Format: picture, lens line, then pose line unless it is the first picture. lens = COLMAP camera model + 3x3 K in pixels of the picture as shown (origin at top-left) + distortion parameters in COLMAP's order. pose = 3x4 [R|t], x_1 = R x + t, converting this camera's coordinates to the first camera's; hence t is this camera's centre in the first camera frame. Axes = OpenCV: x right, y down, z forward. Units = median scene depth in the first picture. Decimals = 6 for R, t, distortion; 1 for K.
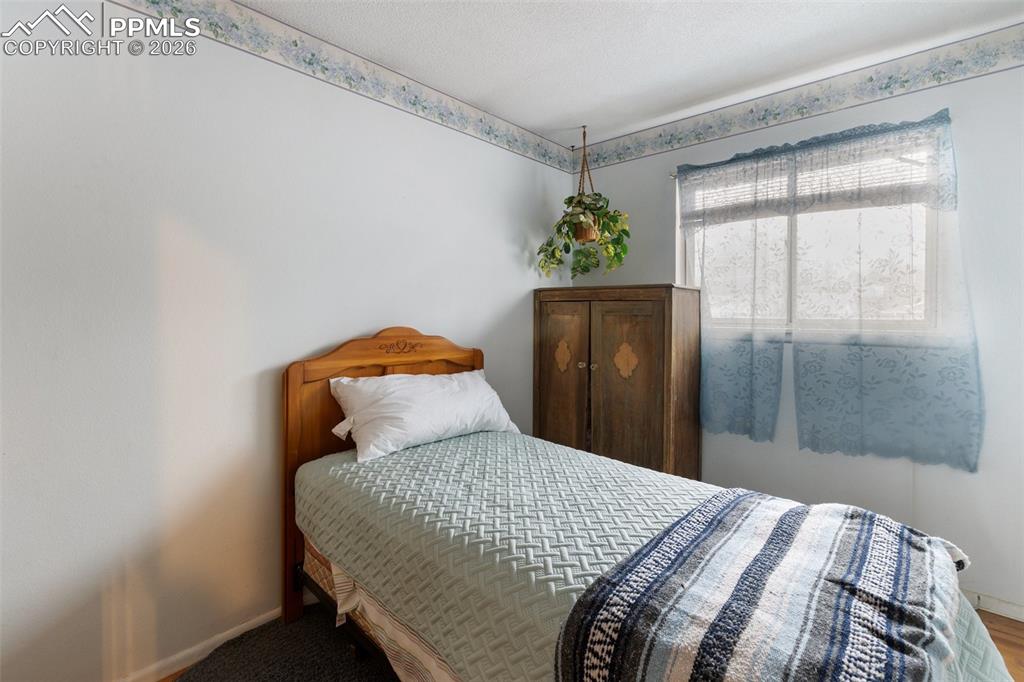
lens RADIAL K [[464.0, 0, 514.3], [0, 464.0, 328.2], [0, 0, 1]] dist [-0.000404, 0.000050]
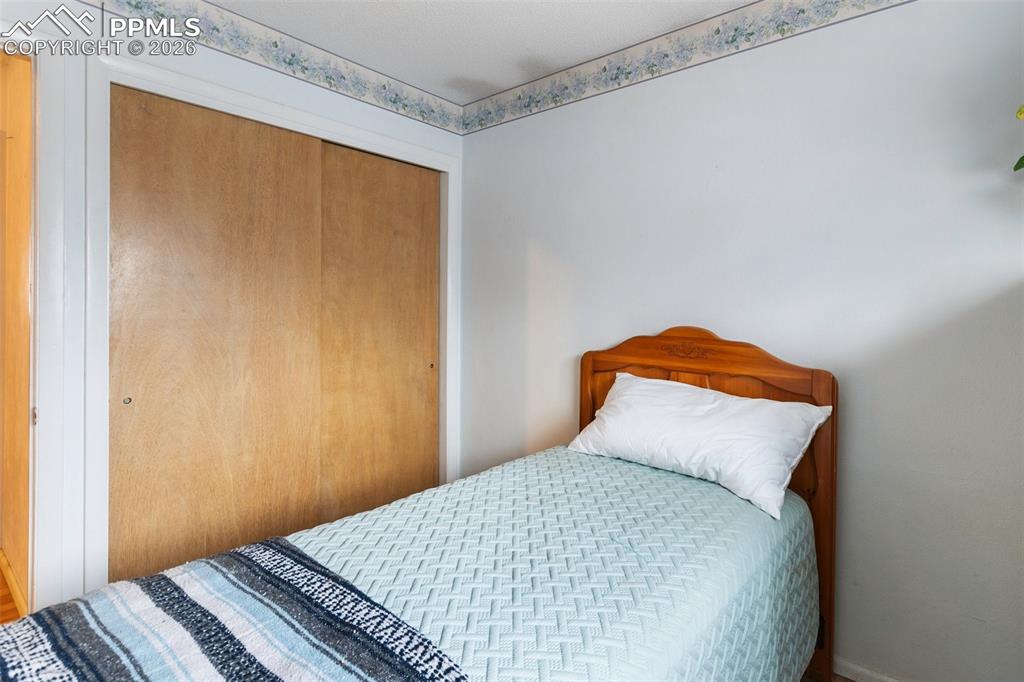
lens RADIAL K [[489.9, 0, 511.7], [0, 489.9, 309.8], [0, 0, 1]] dist [0.001614, 0.000251]
pose [[0.063683, 0.004153, -0.997962, 0.669894], [-0.046846, 0.998901, 0.001167, -0.020710], [0.996870, 0.046677, 0.063808, 0.693513]]
